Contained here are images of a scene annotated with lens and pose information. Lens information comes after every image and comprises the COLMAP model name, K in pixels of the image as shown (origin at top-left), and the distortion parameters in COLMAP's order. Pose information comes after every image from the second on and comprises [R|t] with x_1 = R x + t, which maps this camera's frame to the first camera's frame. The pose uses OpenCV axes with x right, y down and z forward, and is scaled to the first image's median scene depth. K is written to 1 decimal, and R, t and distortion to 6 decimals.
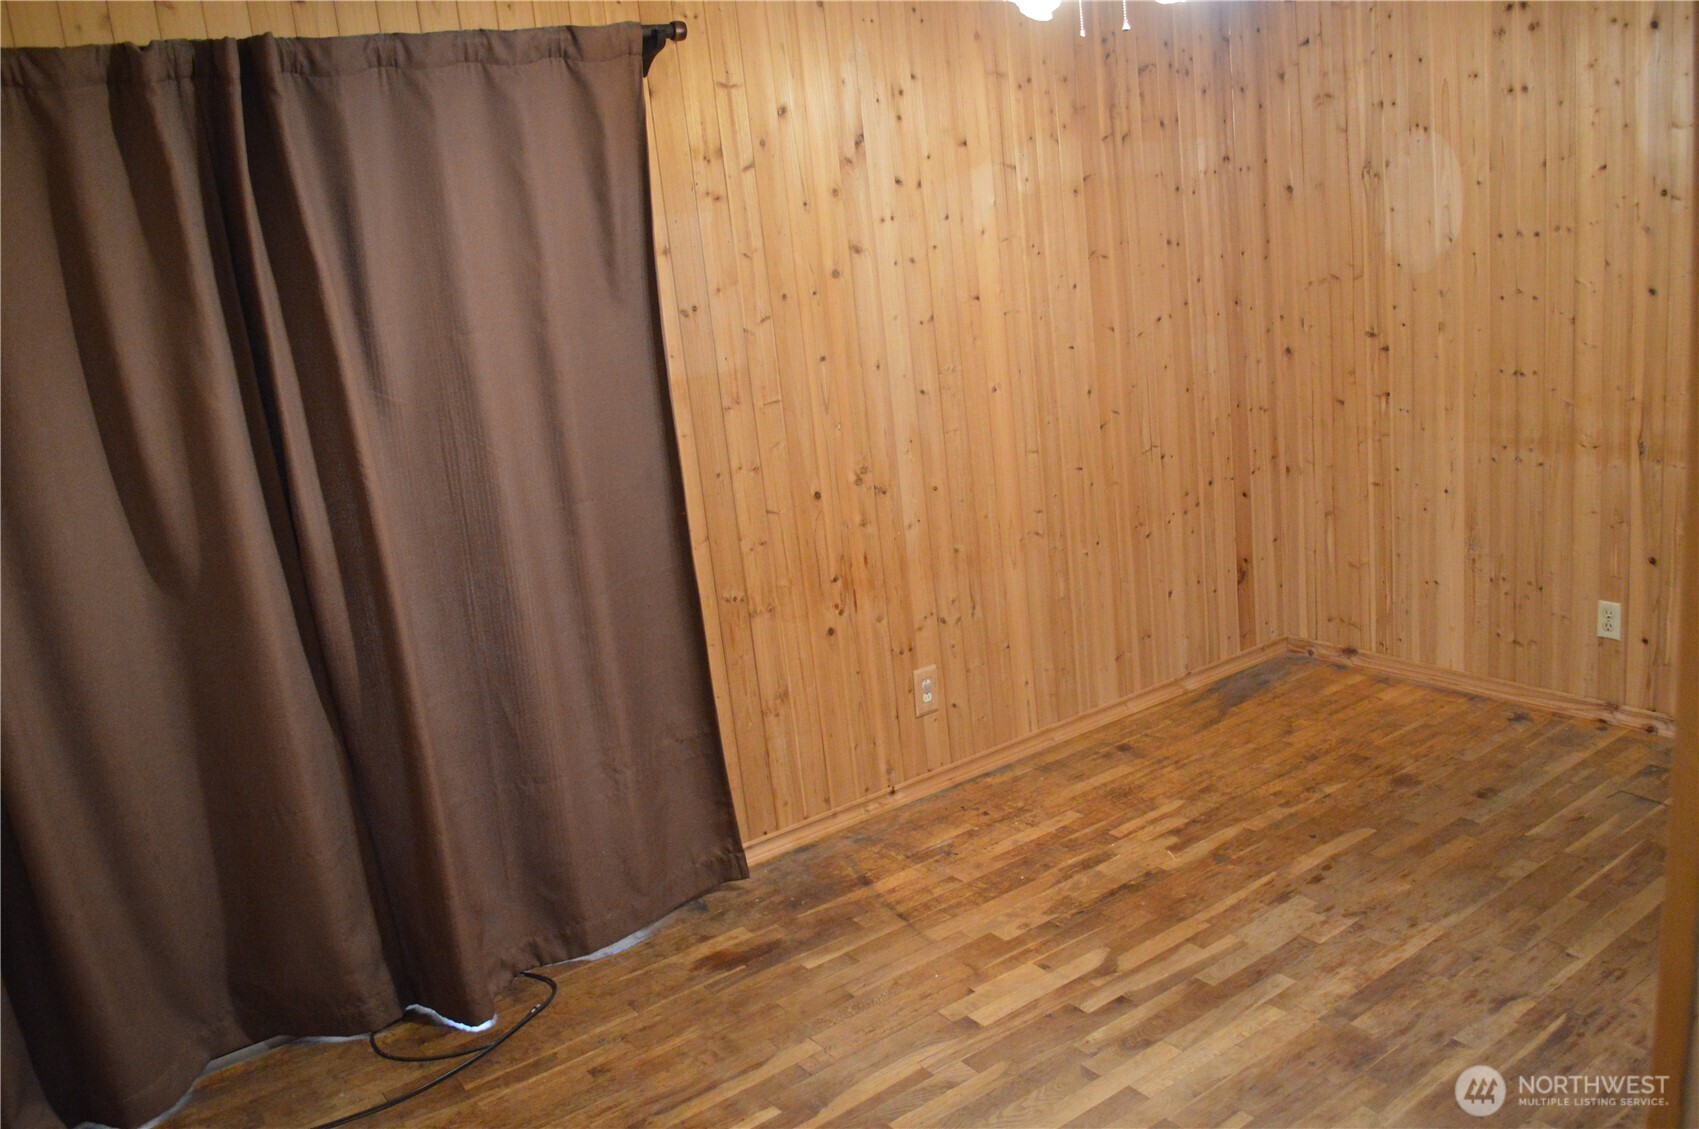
lens RADIAL K [[1358.9, 0, 847.7], [0, 1358.9, 565.5], [0, 0, 1]] dist [-0.083083, 0.012612]
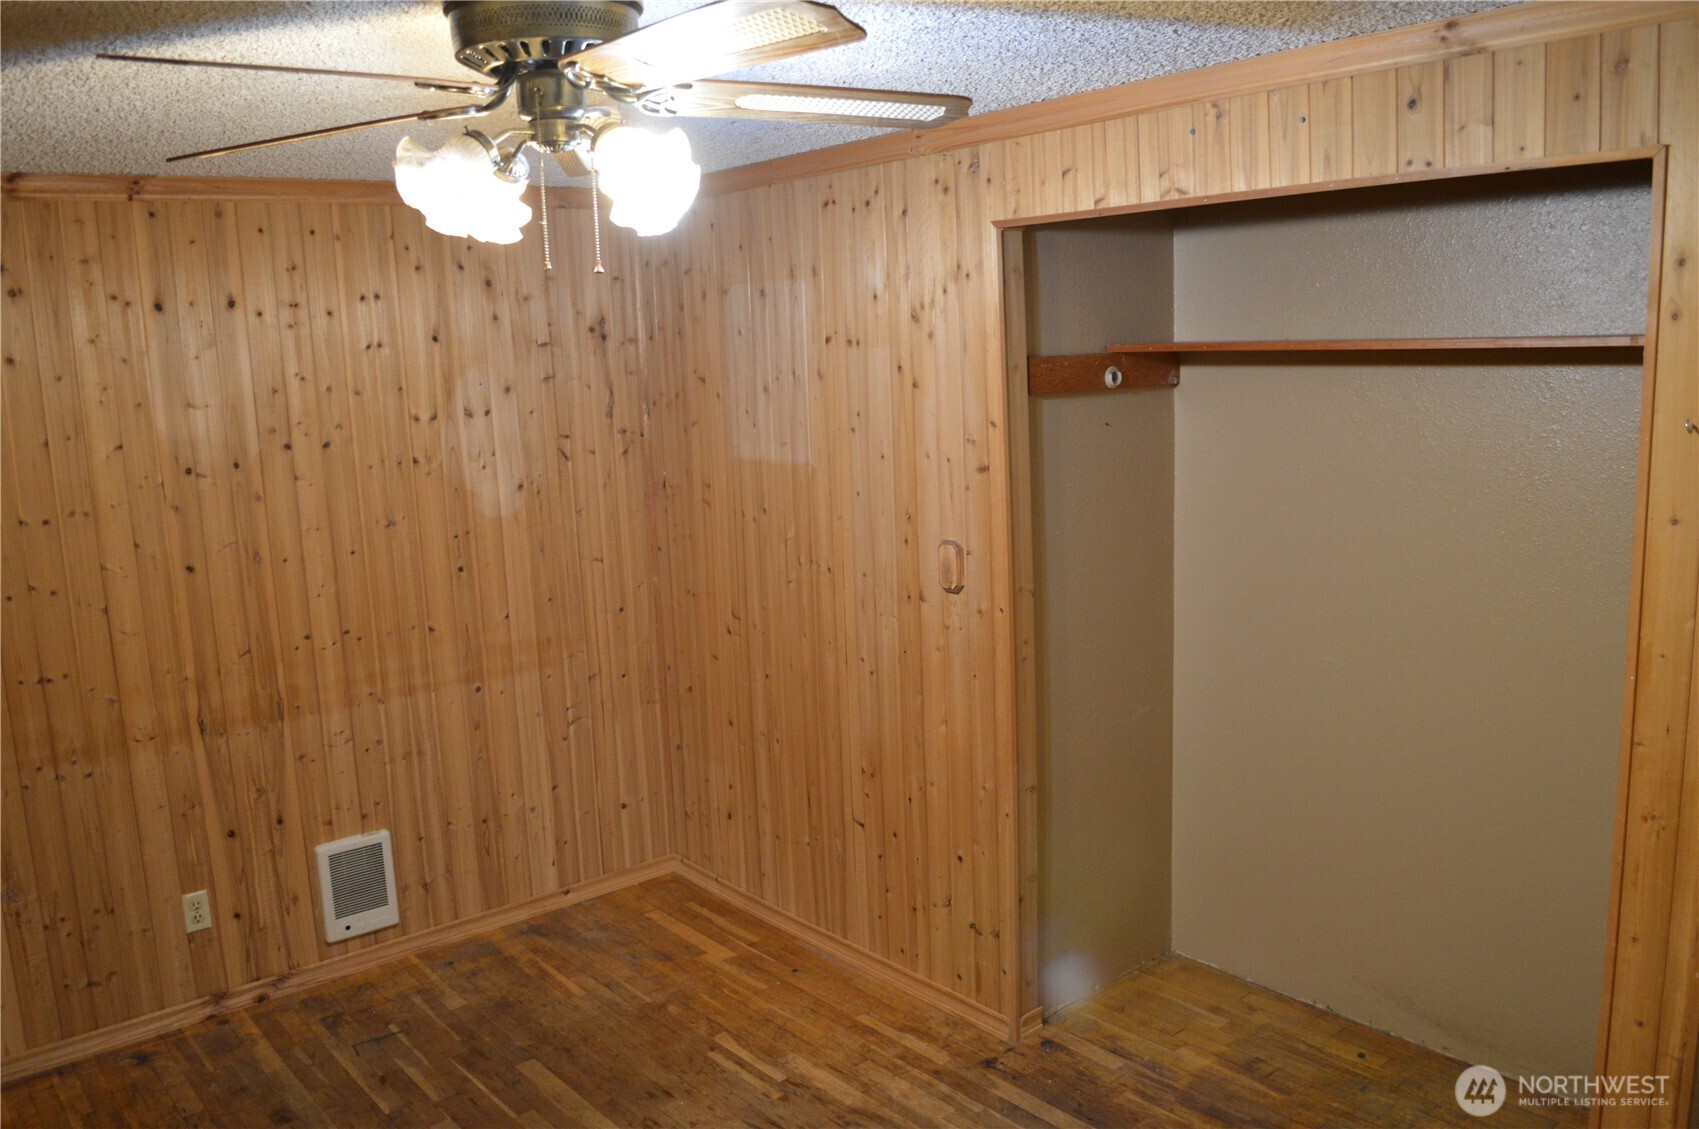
lens RADIAL K [[1358.9, 0, 849.2], [0, 1358.9, 566.6], [0, 0, 1]] dist [-0.083083, 0.012612]
pose [[-0.073196, -0.057875, 0.995637, -0.417183], [0.287716, 0.954644, 0.076645, -0.142298], [-0.954914, 0.292071, -0.053224, 0.571450]]
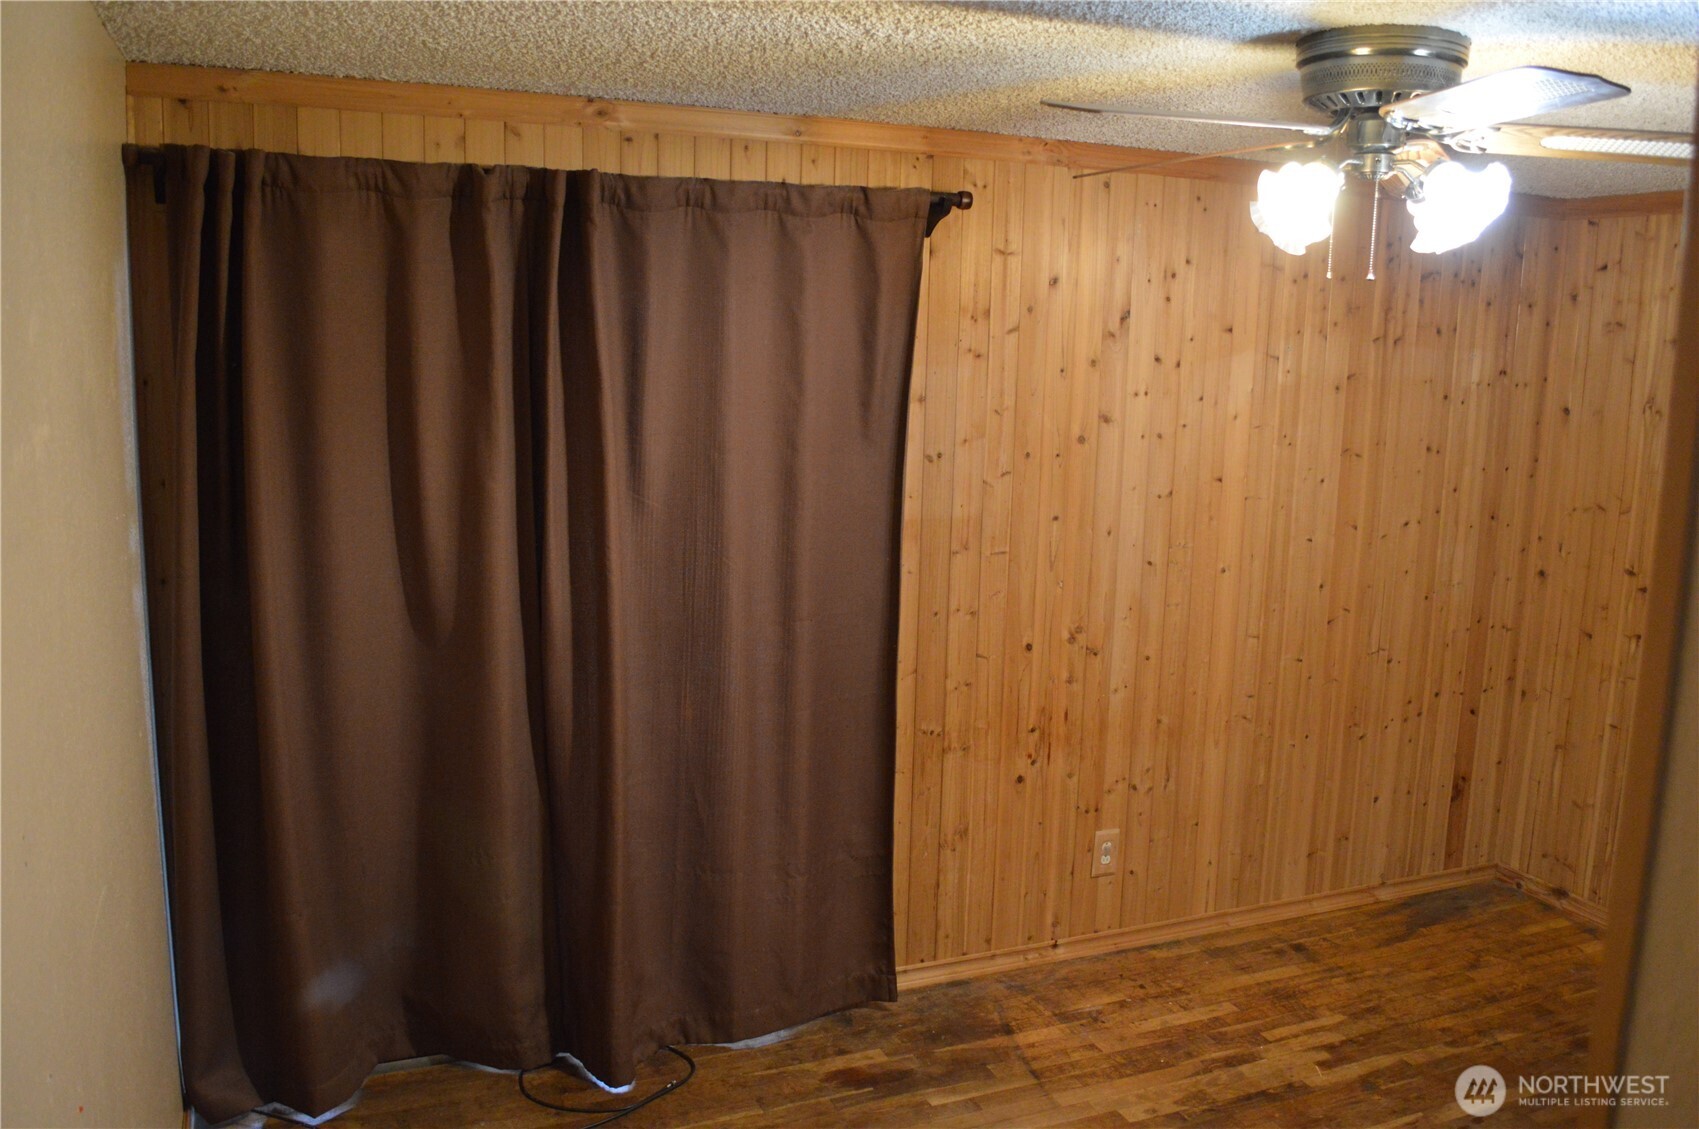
lens RADIAL K [[1358.9, 0, 848.3], [0, 1358.9, 563.1], [0, 0, 1]] dist [-0.083083, 0.012612]
pose [[0.968252, 0.163758, -0.188866, 0.027525], [-0.176490, 0.982897, -0.052573, -0.033765], [0.177027, 0.084237, 0.980594, -0.037674]]
